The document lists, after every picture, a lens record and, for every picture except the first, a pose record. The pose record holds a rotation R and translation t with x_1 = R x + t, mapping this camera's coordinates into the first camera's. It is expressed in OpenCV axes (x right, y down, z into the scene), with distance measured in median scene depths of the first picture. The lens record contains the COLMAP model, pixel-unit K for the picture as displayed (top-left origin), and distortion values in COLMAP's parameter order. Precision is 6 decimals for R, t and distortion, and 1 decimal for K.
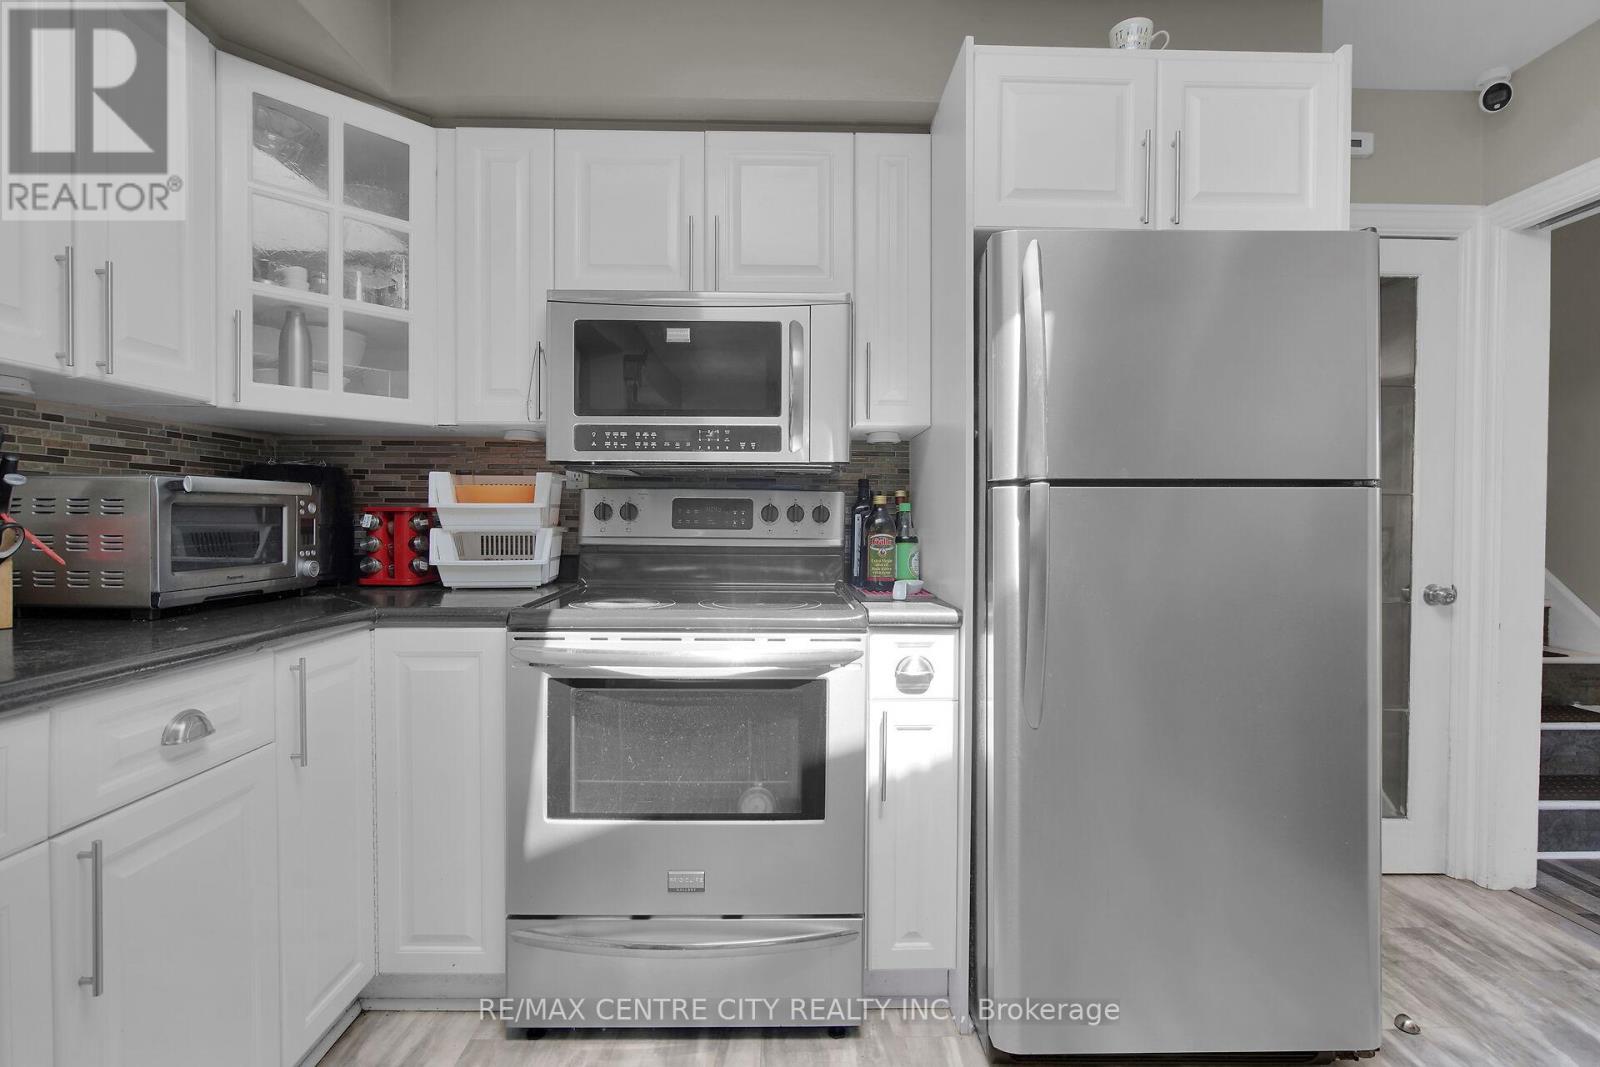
lens RADIAL K [[742.6, 0, 791.5], [0, 742.6, 530.6], [0, 0, 1]] dist [-0.009985, 0.003631]
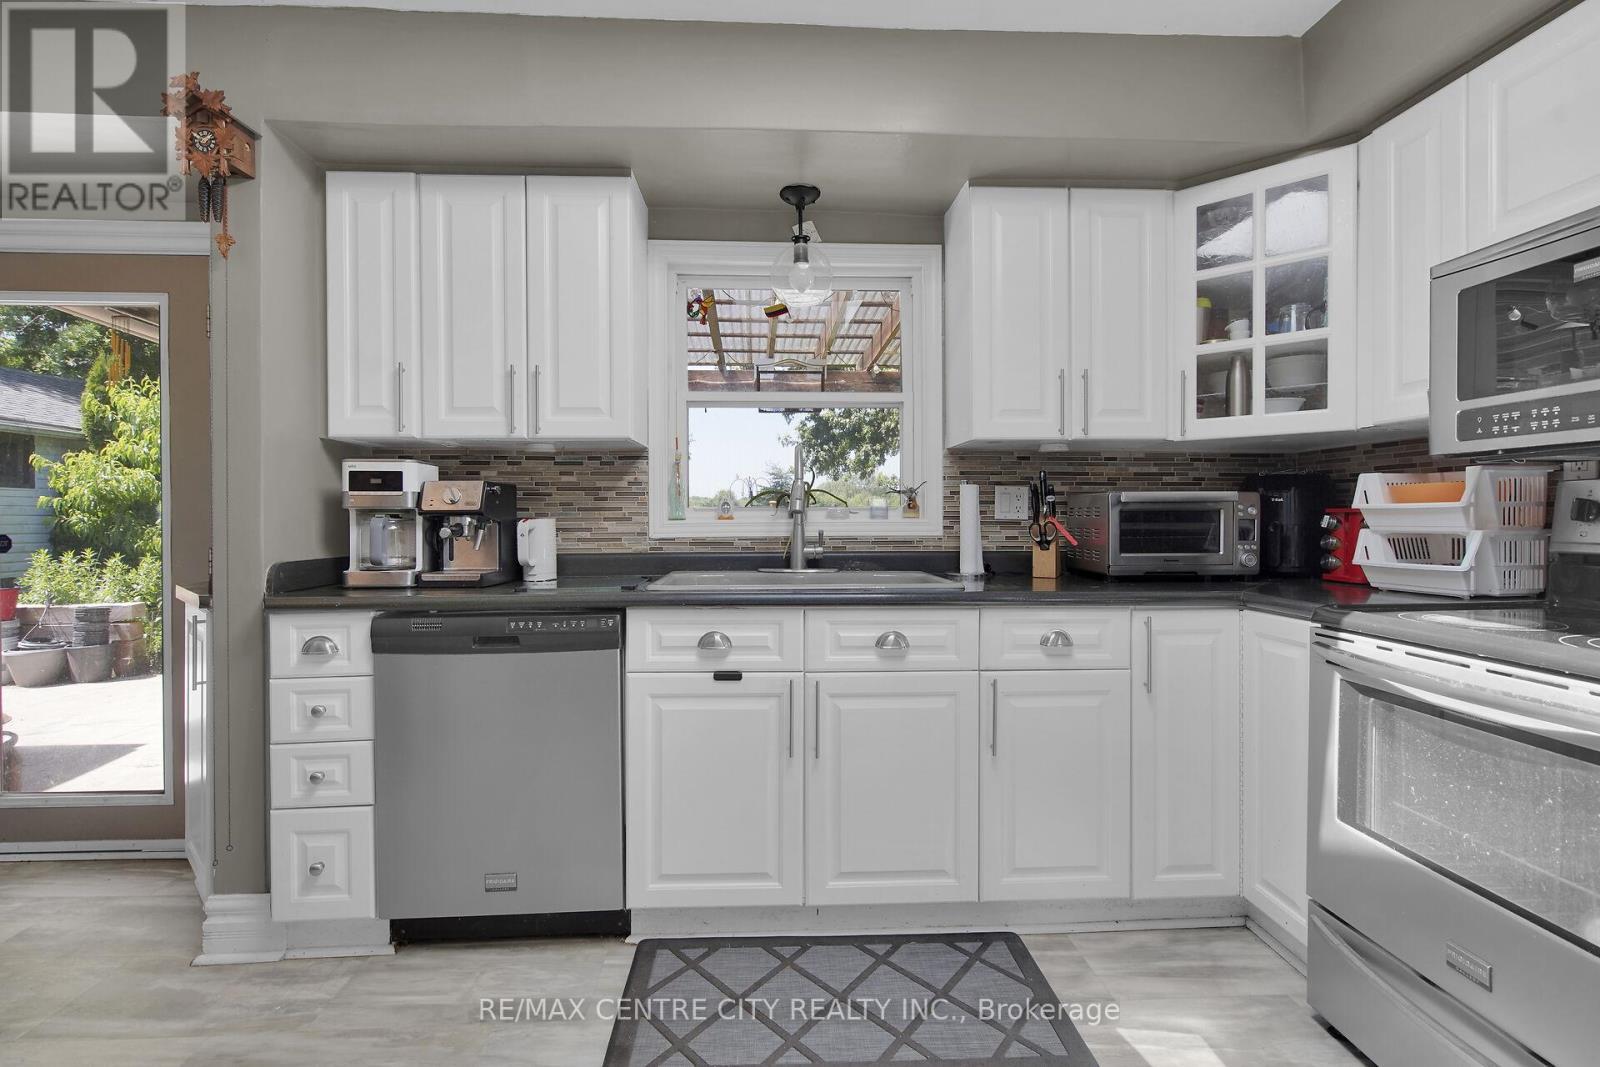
lens RADIAL K [[742.6, 0, 795.5], [0, 742.6, 523.4], [0, 0, 1]] dist [-0.009985, 0.003631]
pose [[0.035824, 0.005559, -0.999343, 0.556503], [-0.015333, 0.999870, 0.005012, -0.004067], [0.999240, 0.015143, 0.035904, 0.194346]]
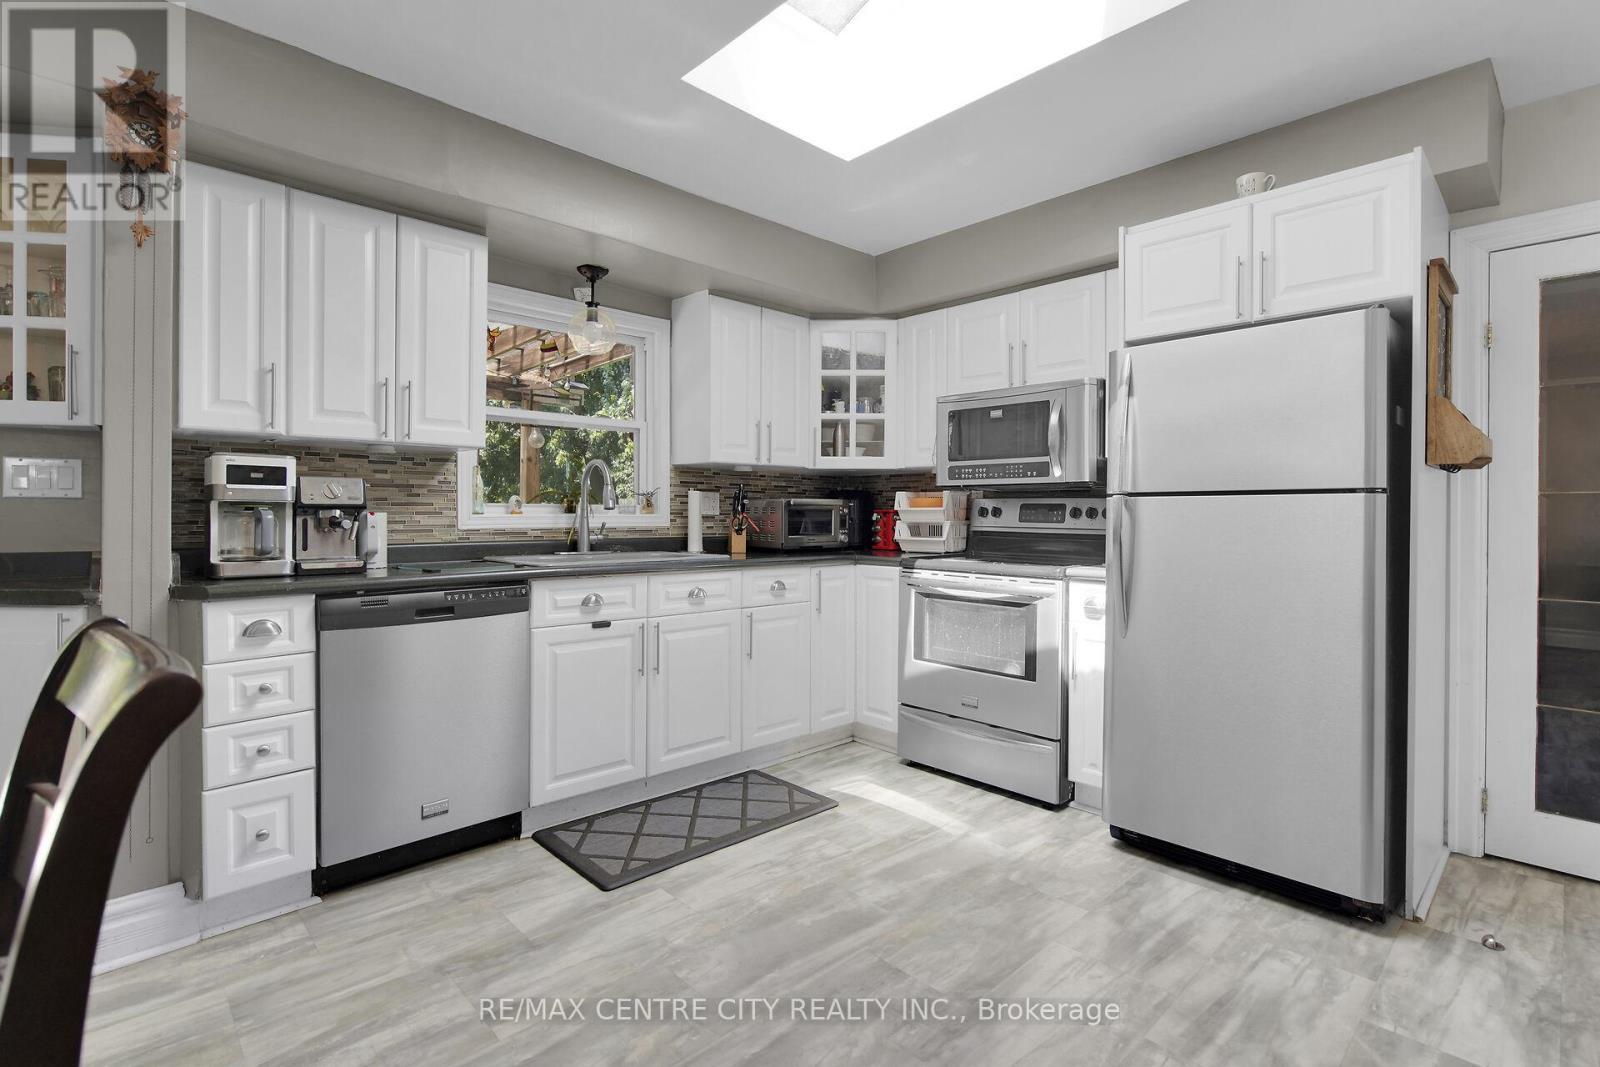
lens RADIAL K [[742.6, 0, 792.9], [0, 742.6, 515.1], [0, 0, 1]] dist [-0.009985, 0.003631]
pose [[0.671558, 0.000722, -0.740951, 0.860646], [-0.015148, 0.999804, -0.012756, 0.012643], [0.740797, 0.019790, 0.671438, -0.576551]]
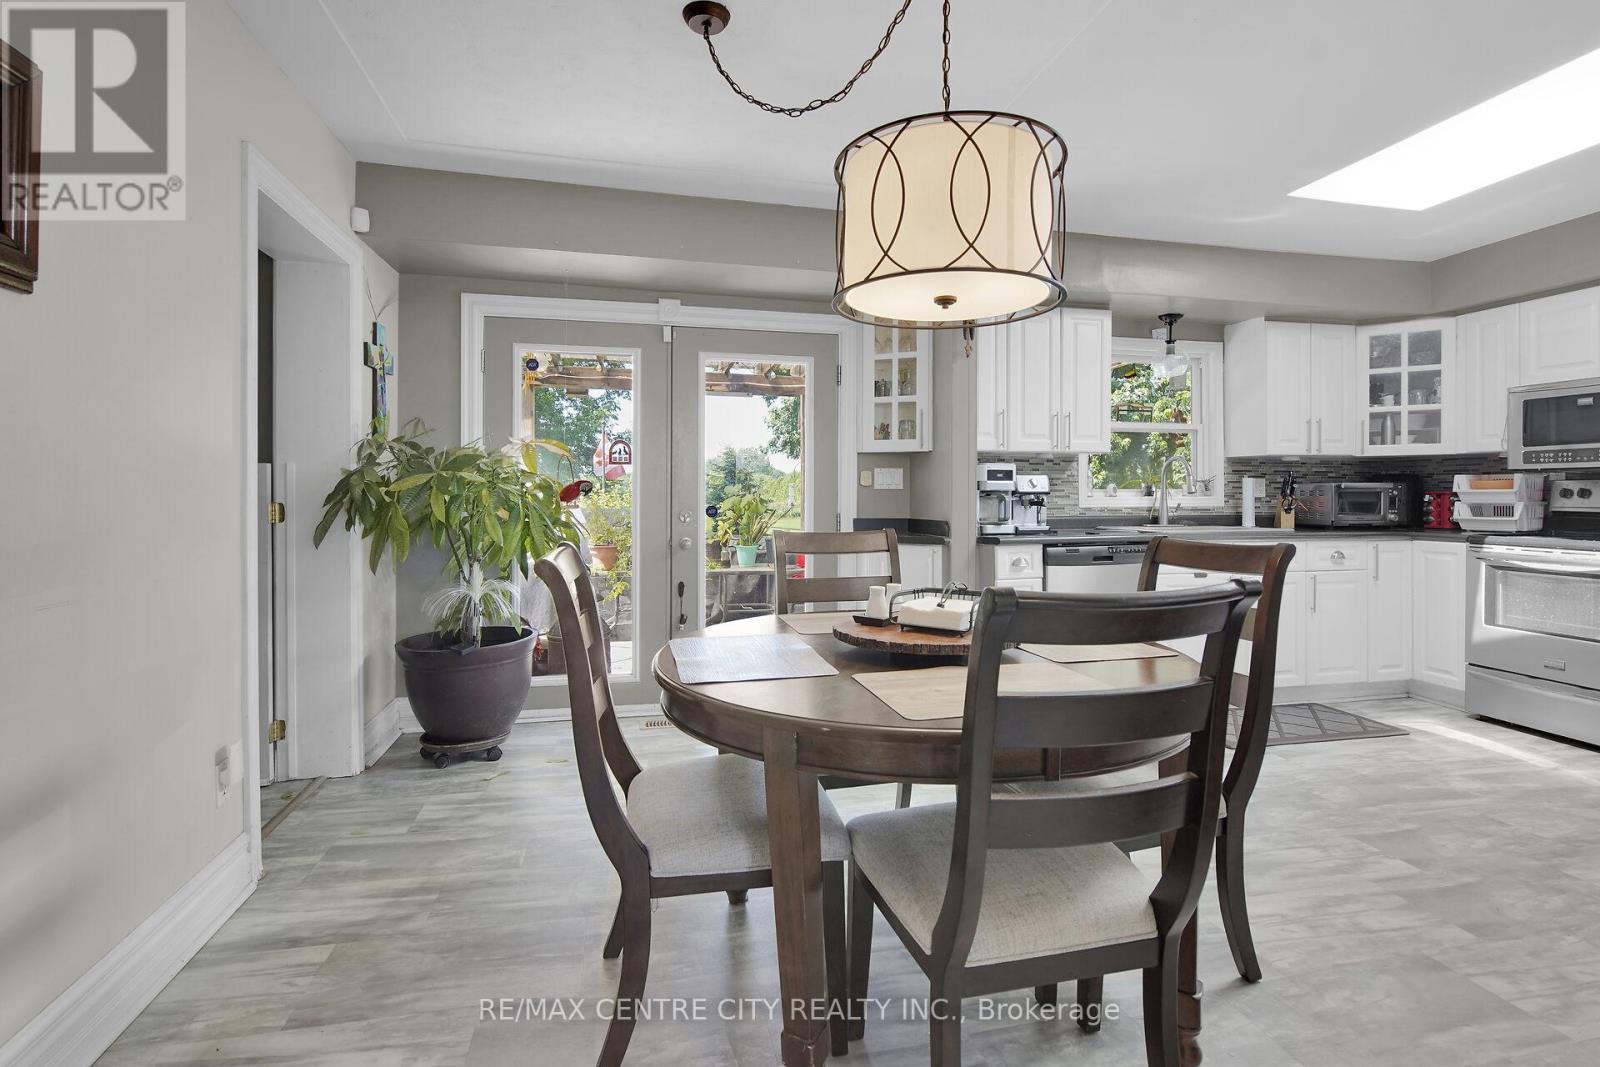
lens RADIAL K [[742.6, 0, 805.0], [0, 742.6, 496.7], [0, 0, 1]] dist [-0.009985, 0.003631]
pose [[0.204954, -0.001361, -0.978771, 1.319097], [-0.015730, 0.999865, -0.004684, 0.024450], [0.978645, 0.016356, 0.204905, -1.382443]]
